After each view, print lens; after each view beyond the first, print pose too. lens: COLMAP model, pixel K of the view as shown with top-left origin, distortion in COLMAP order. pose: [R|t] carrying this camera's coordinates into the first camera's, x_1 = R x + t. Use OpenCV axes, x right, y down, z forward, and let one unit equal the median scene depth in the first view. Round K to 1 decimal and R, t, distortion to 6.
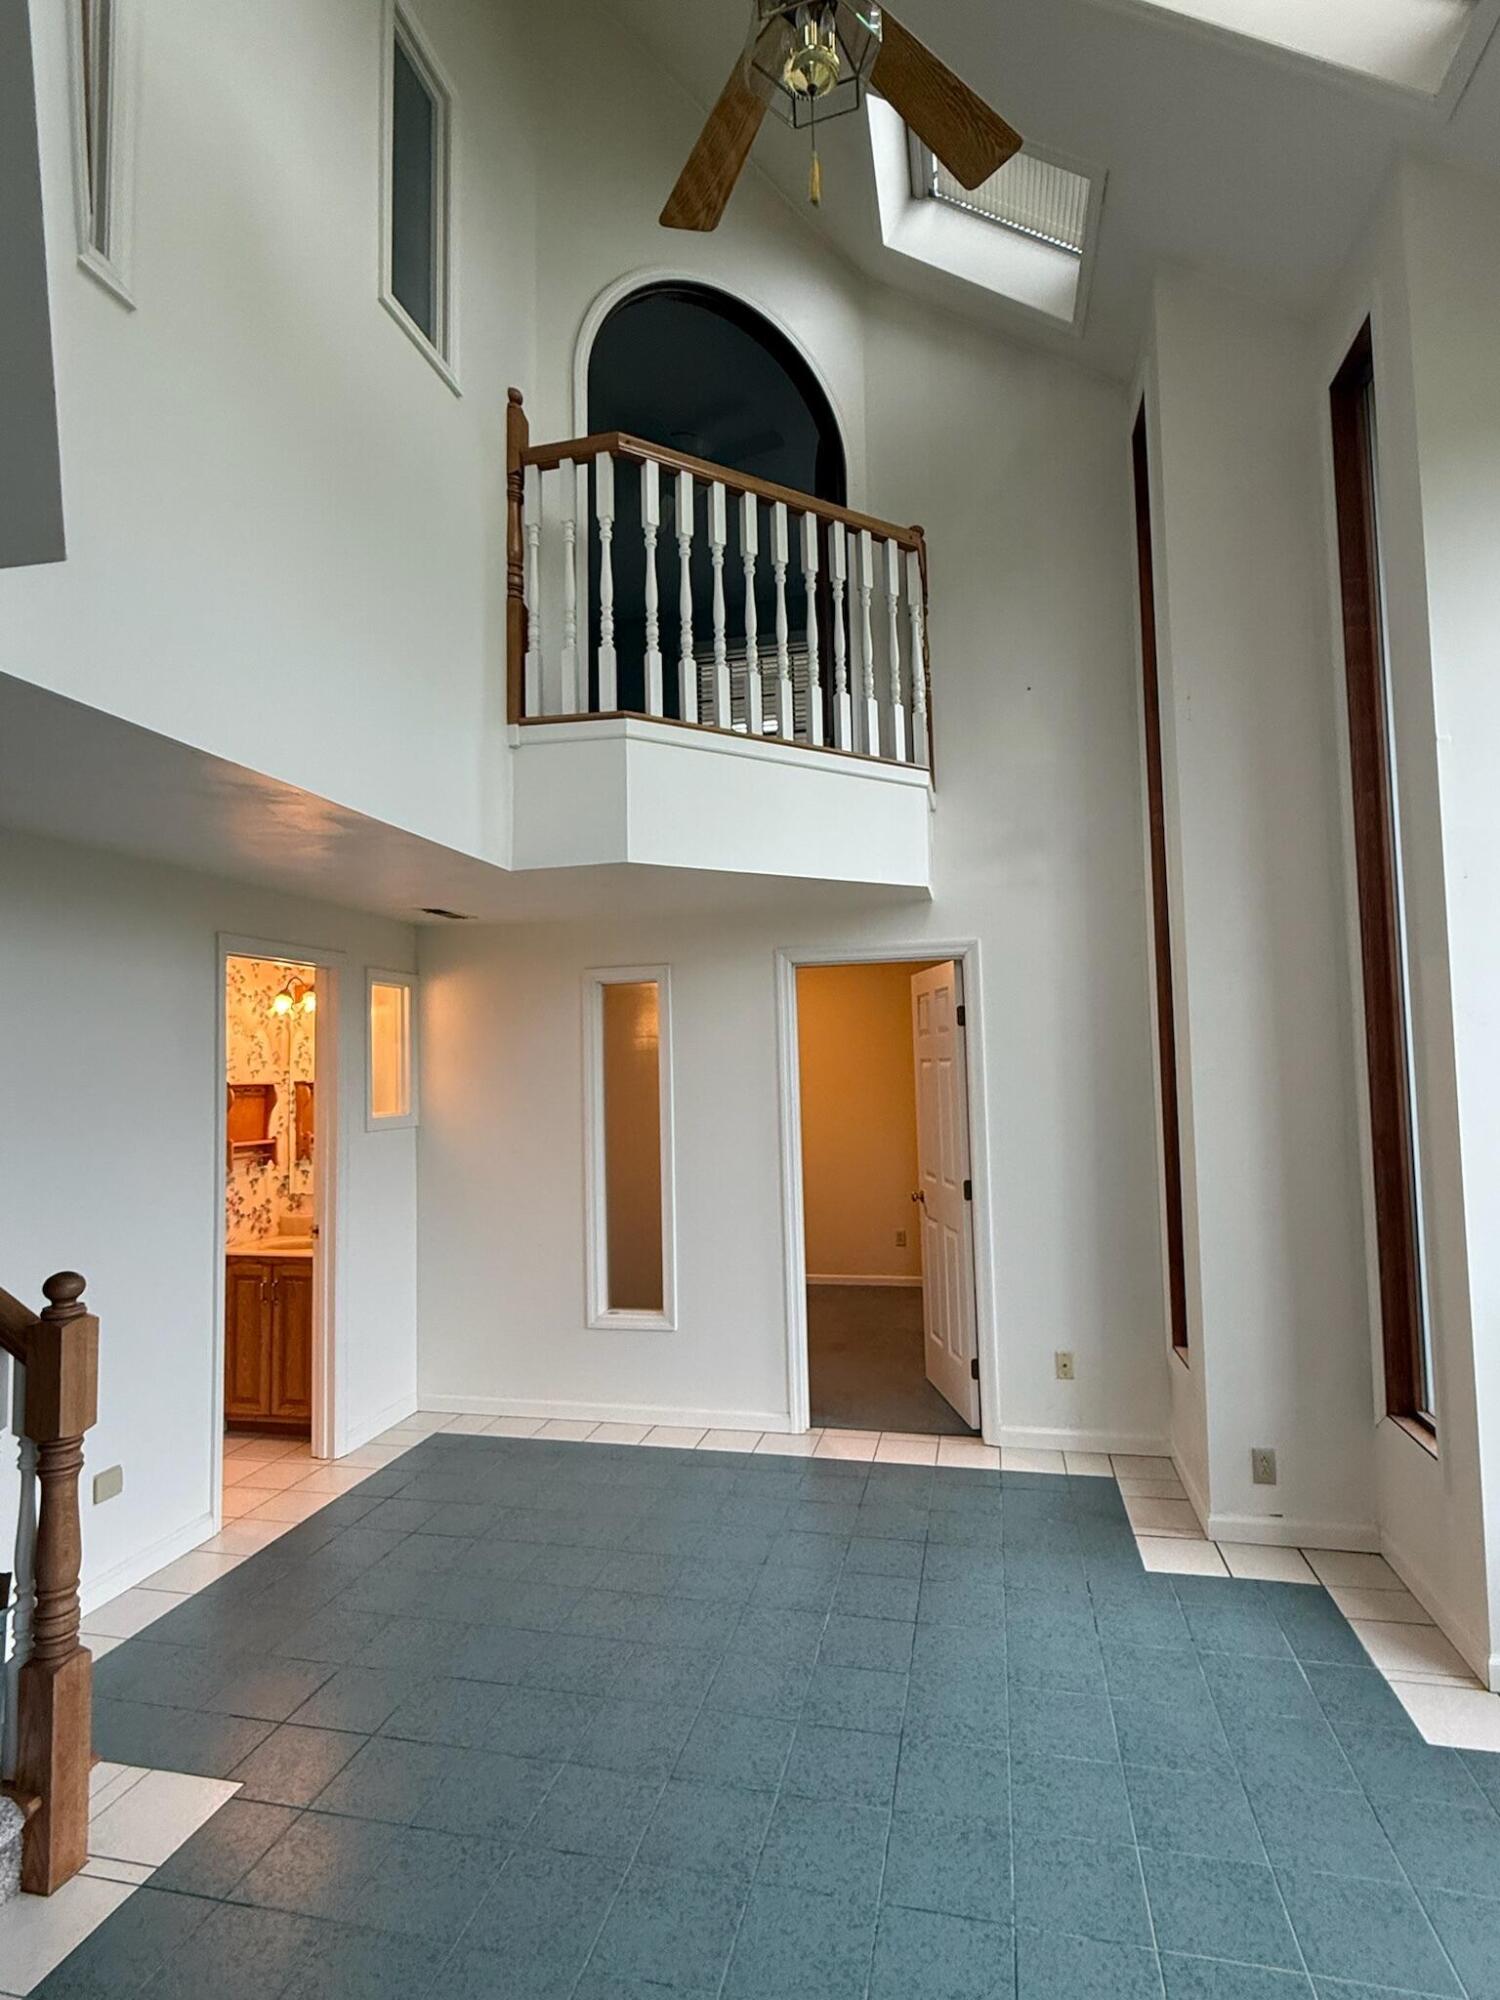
lens RADIAL K [[1027.2, 0, 752.6], [0, 1027.2, 1003.9], [0, 0, 1]] dist [0.005490, 0.000016]
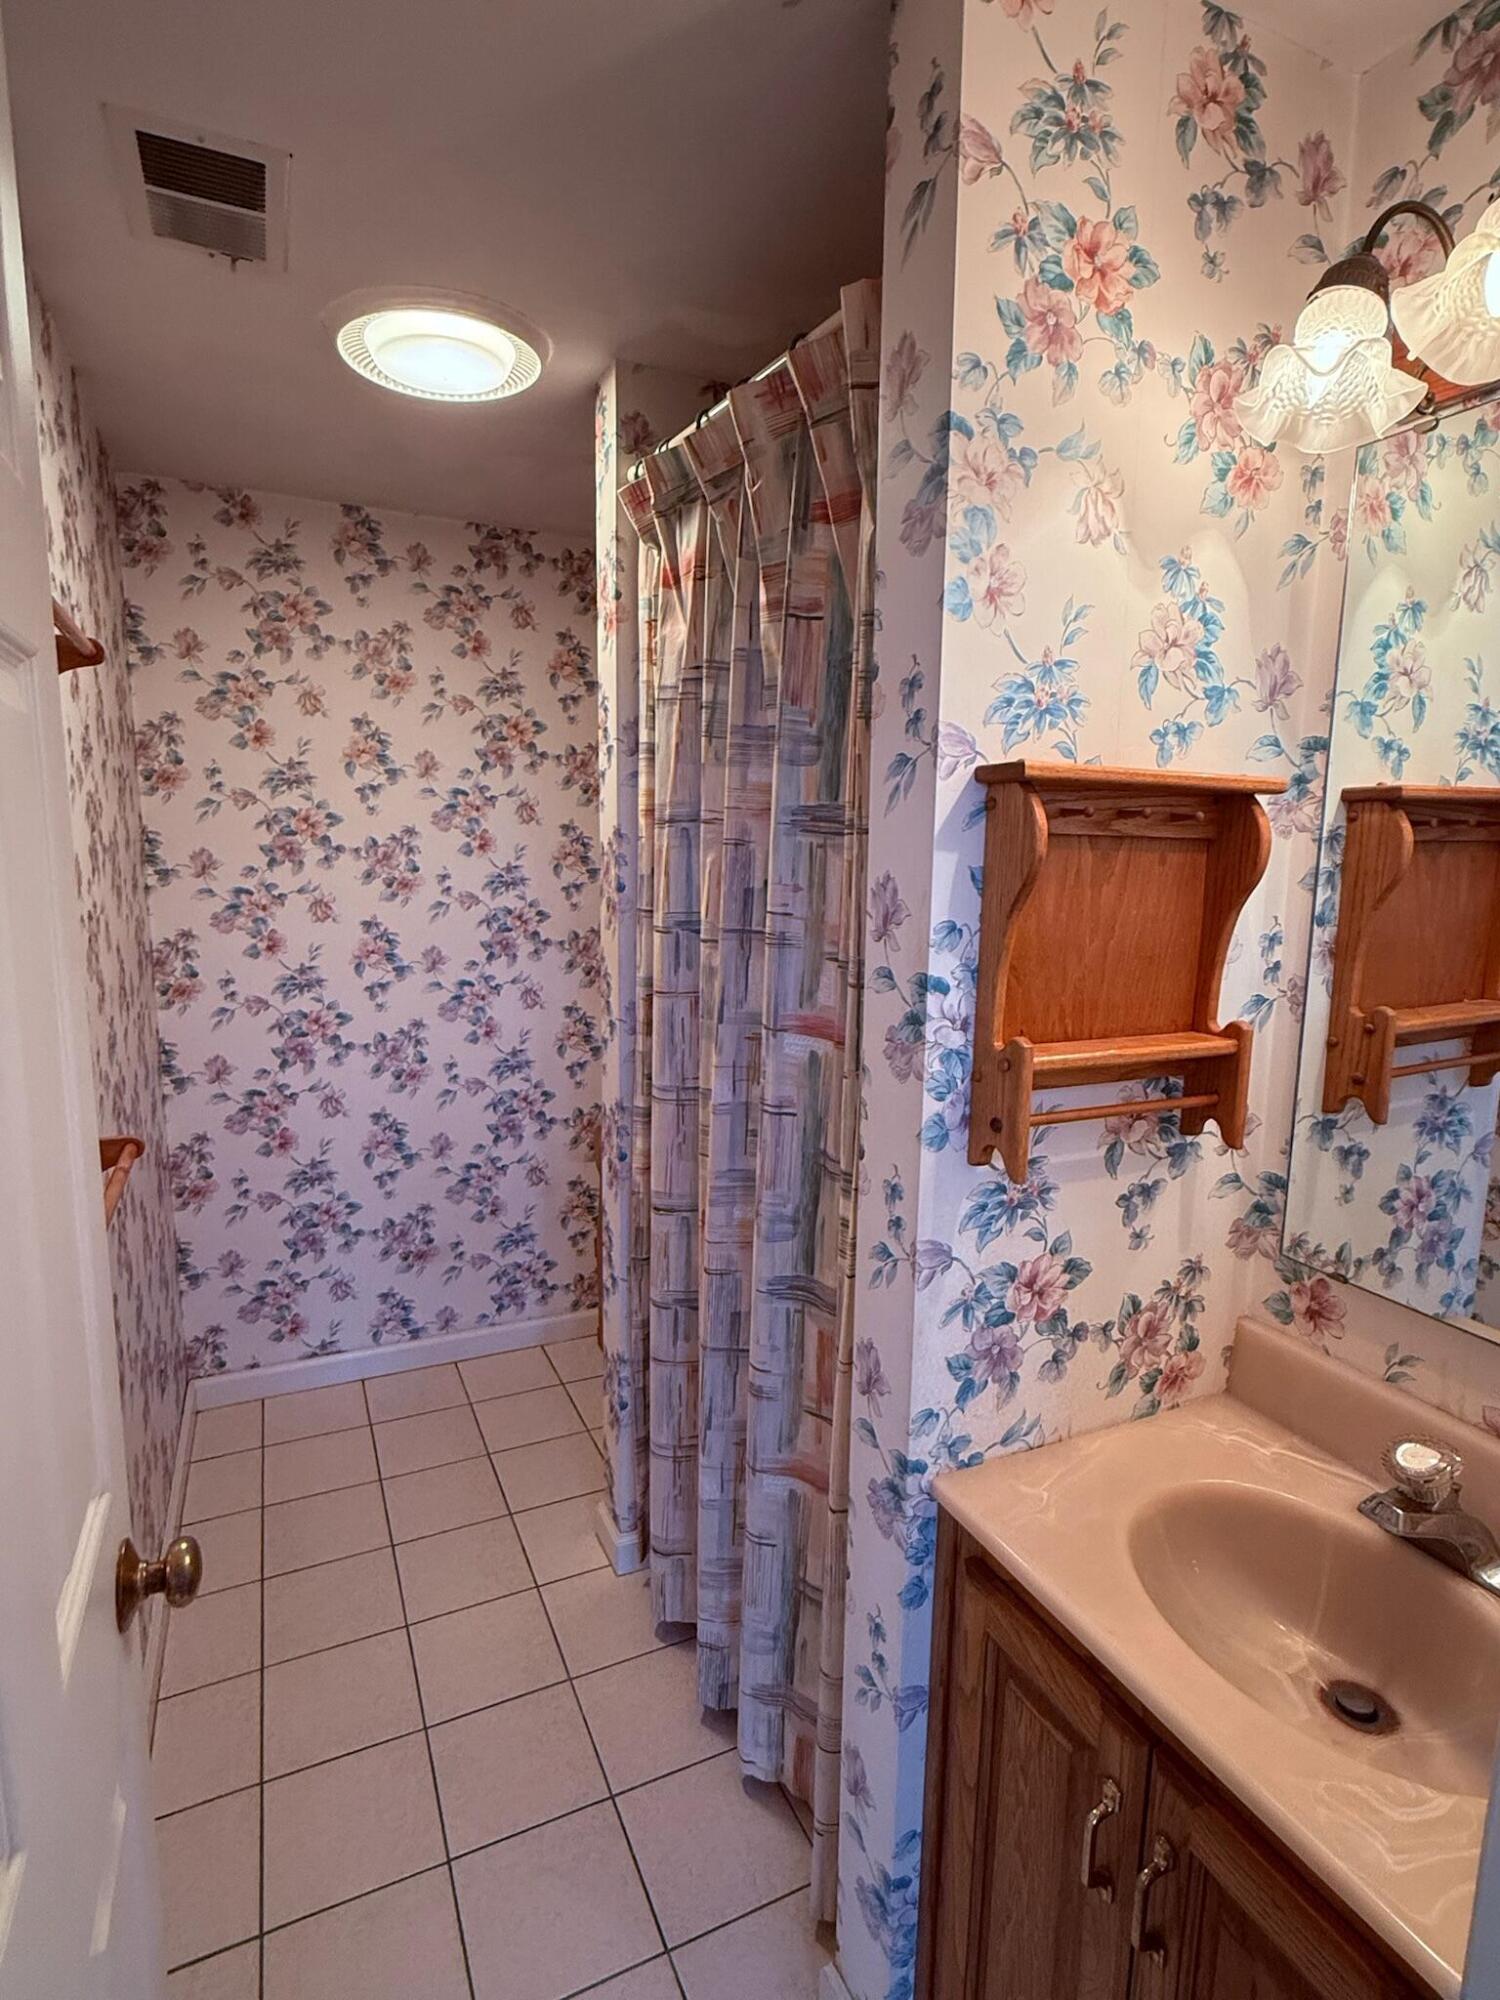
lens RADIAL K [[1027.2, 0, 755.1], [0, 1027.2, 1003.9], [0, 0, 1]] dist [0.005490, 0.000016]
pose [[0.614605, 0.149953, -0.774452, -0.350187], [0.017078, 0.979006, 0.203114, 0.075470], [0.788650, -0.138061, 0.599141, 0.770045]]
